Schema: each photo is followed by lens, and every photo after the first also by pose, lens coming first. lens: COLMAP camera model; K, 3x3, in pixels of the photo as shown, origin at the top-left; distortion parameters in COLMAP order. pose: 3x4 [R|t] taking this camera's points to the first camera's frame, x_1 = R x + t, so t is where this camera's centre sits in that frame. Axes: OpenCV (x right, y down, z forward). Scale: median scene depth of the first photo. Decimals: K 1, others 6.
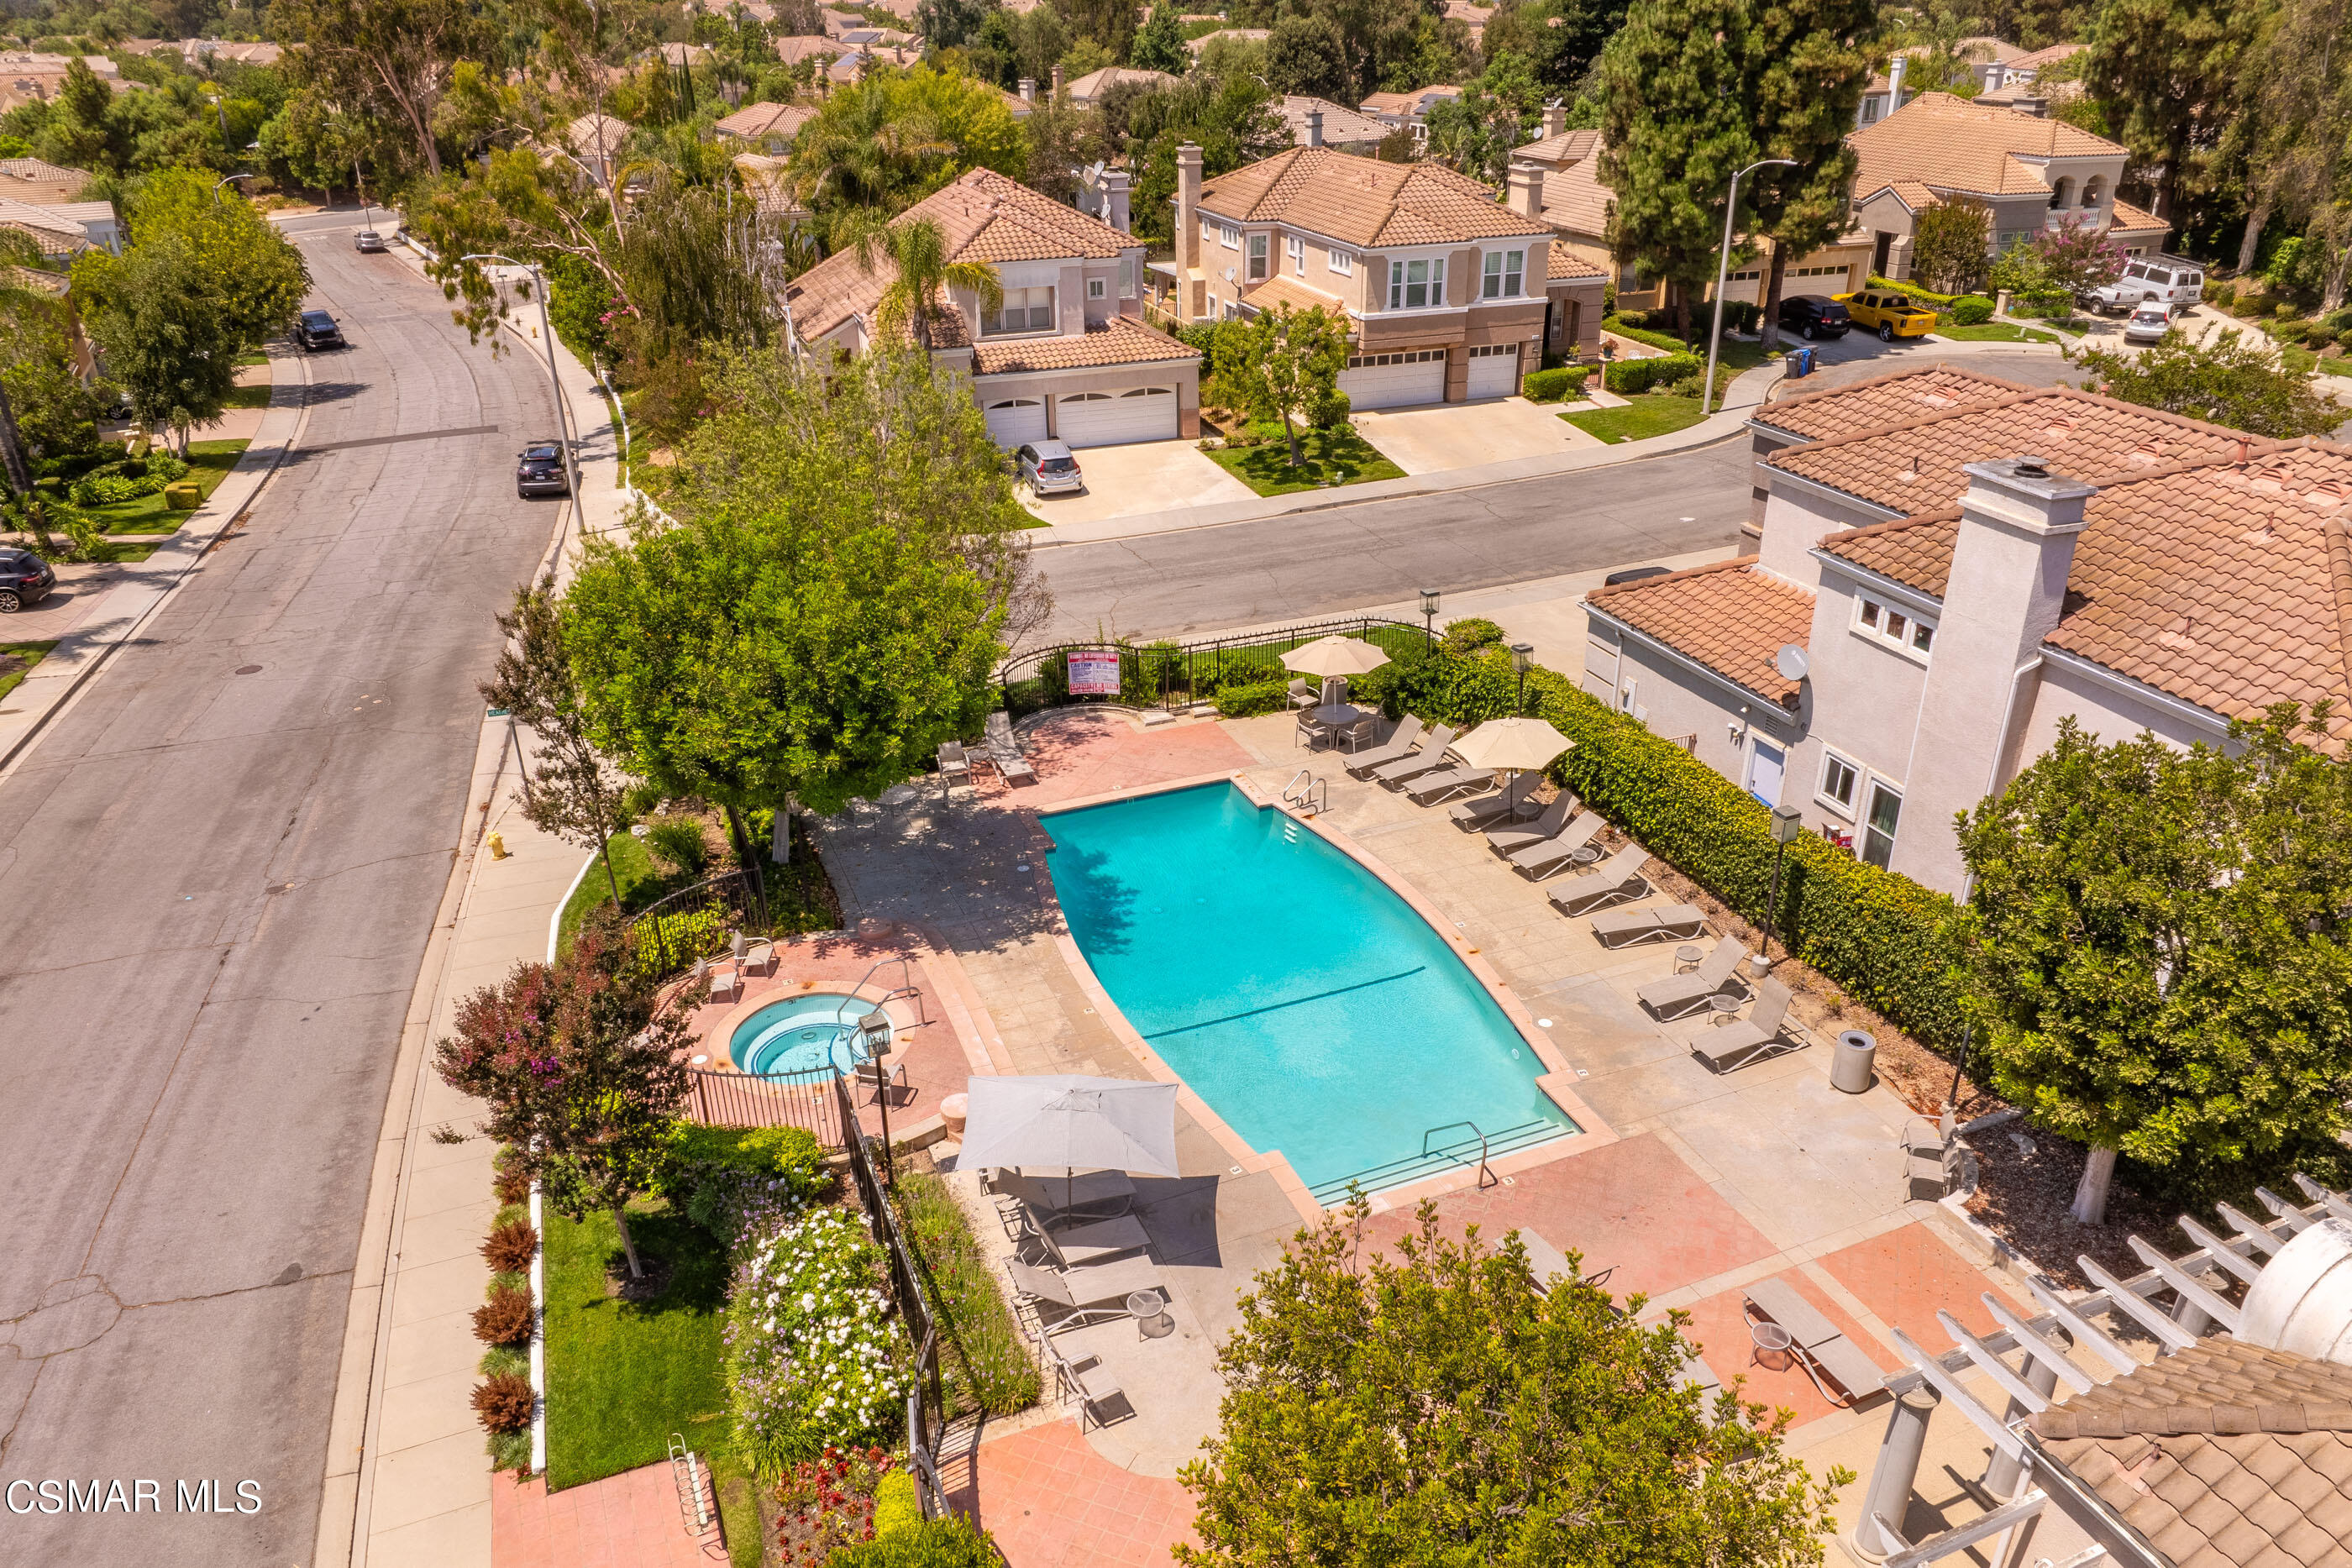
lens RADIAL K [[1639.1, 0, 1220.6], [0, 1639.1, 822.0], [0, 0, 1]] dist [-0.032473, -0.002343]
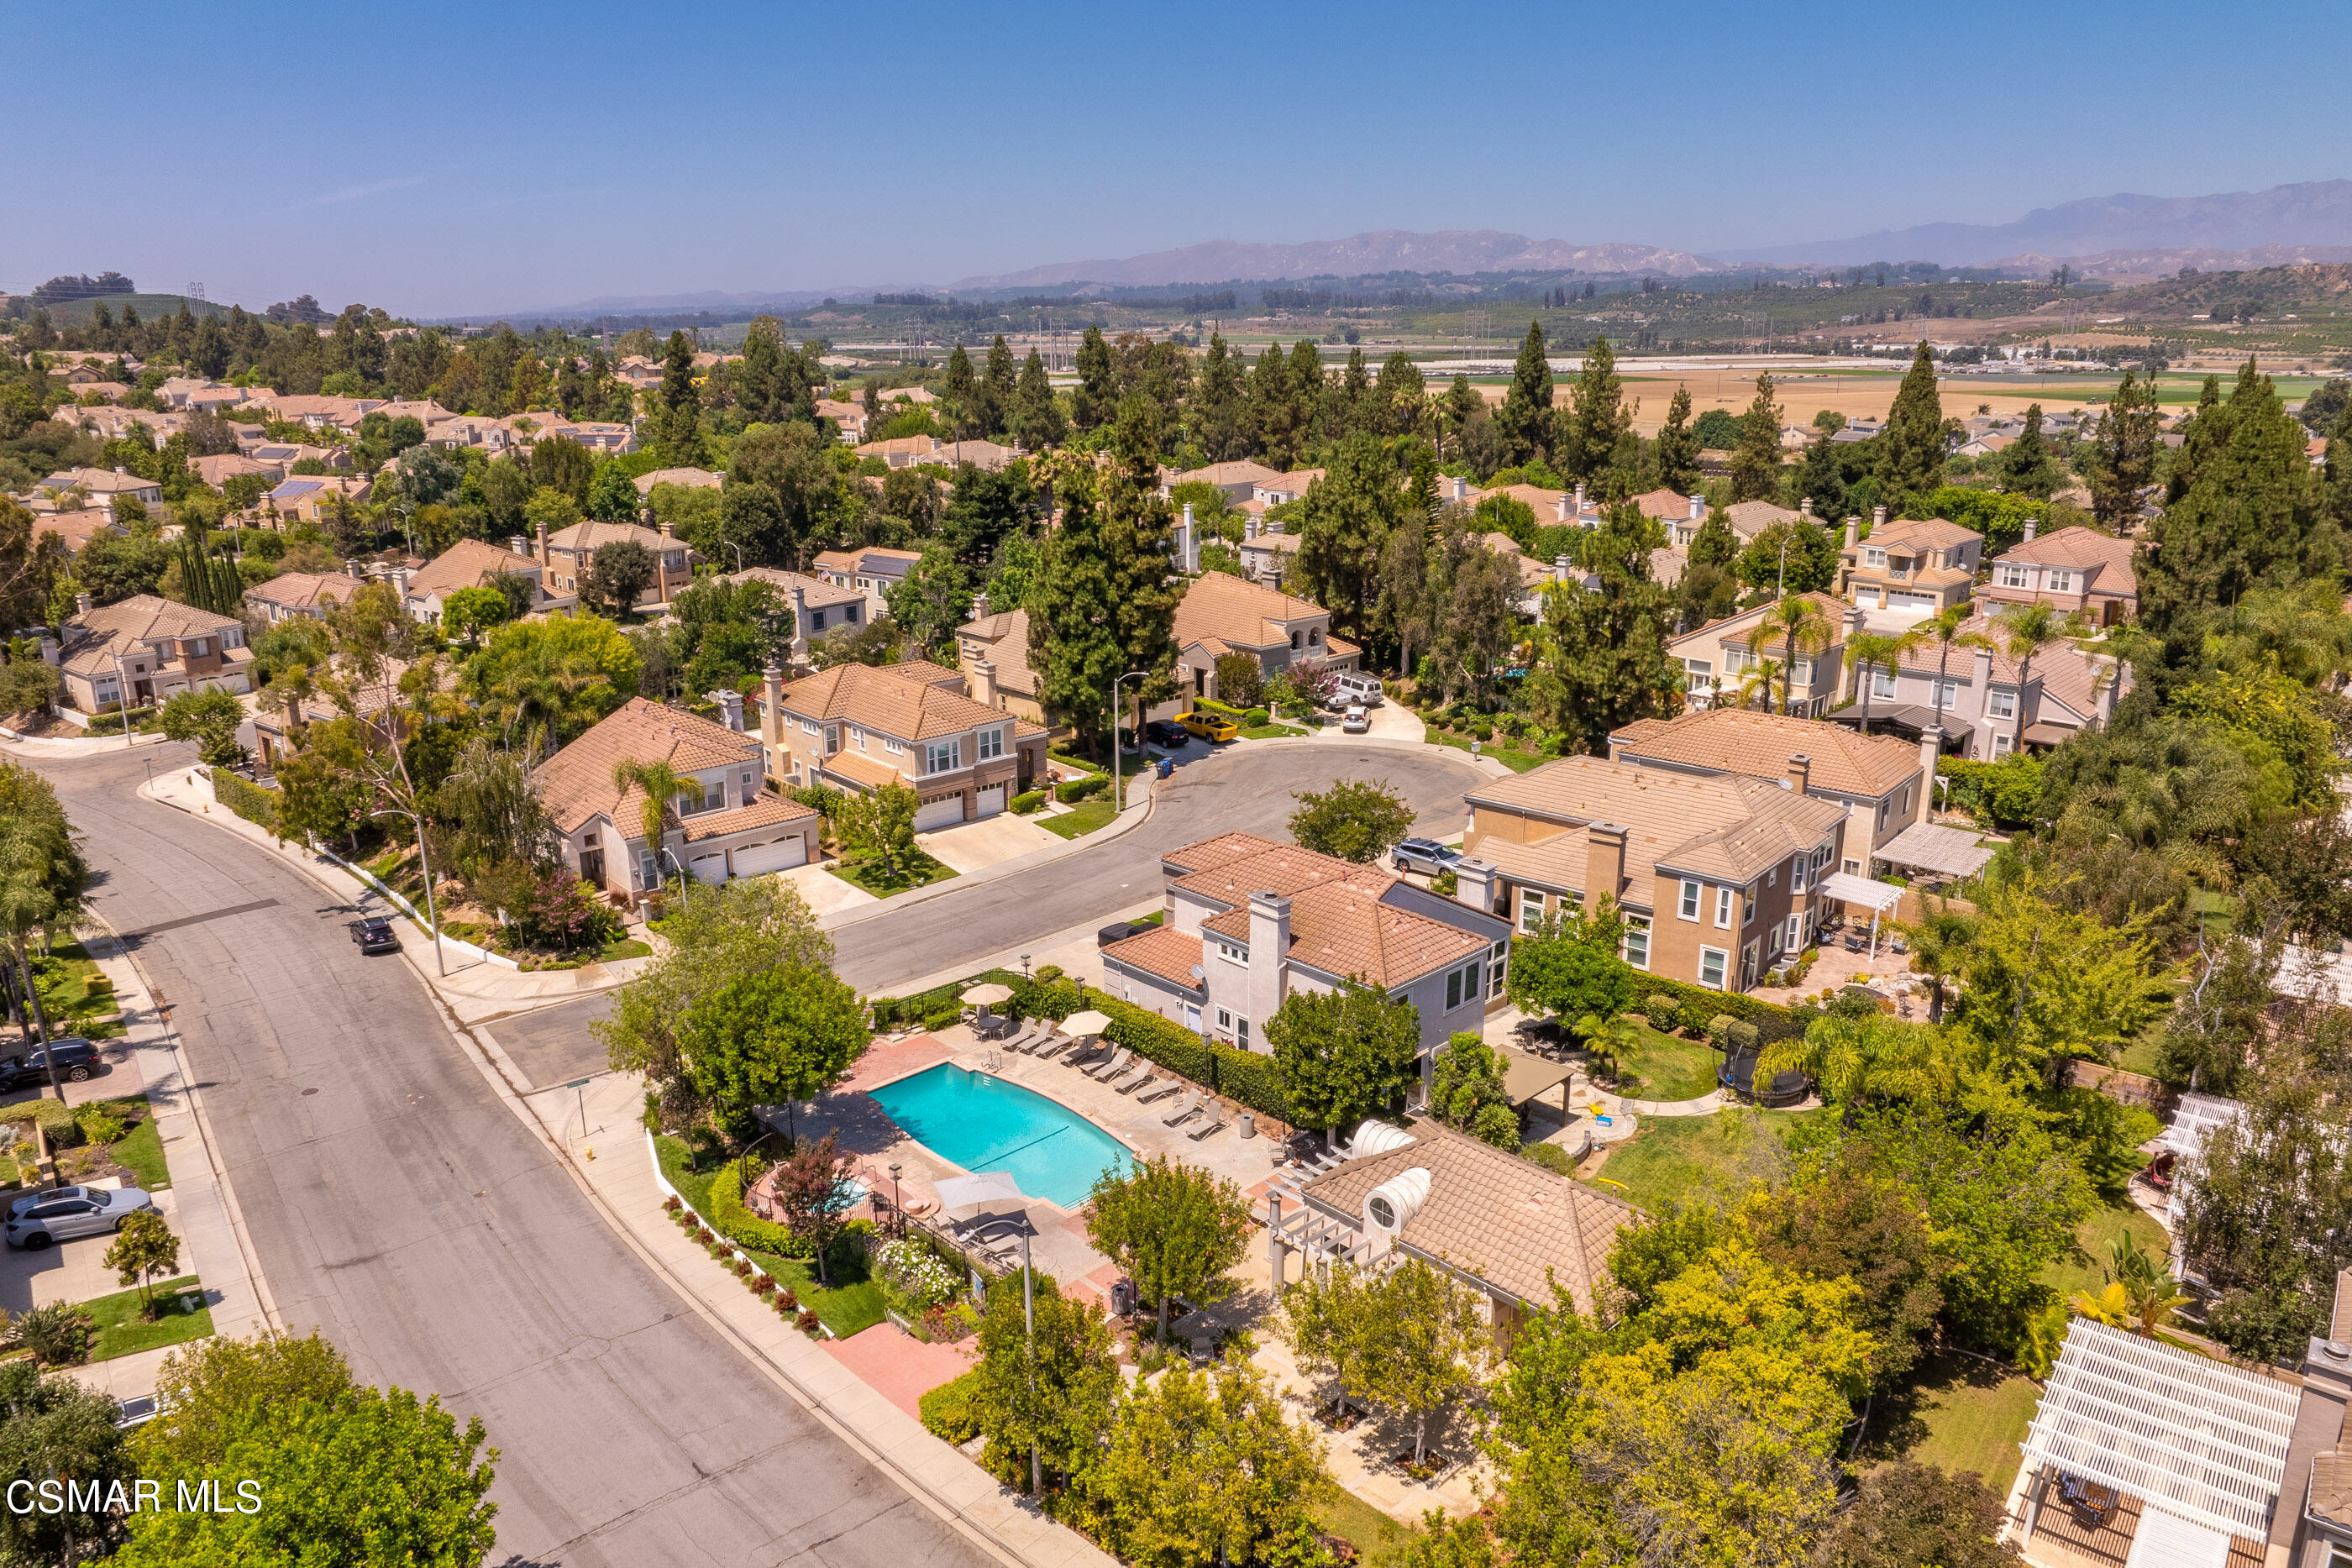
lens RADIAL K [[1639.1, 0, 1181.9], [0, 1639.1, 776.1], [0, 0, 1]] dist [-0.032473, -0.002343]
pose [[0.934514, -0.098742, 0.341956, -0.234929], [0.164287, 0.971946, -0.168317, 0.011870], [-0.315743, 0.213473, 0.924519, -0.644824]]
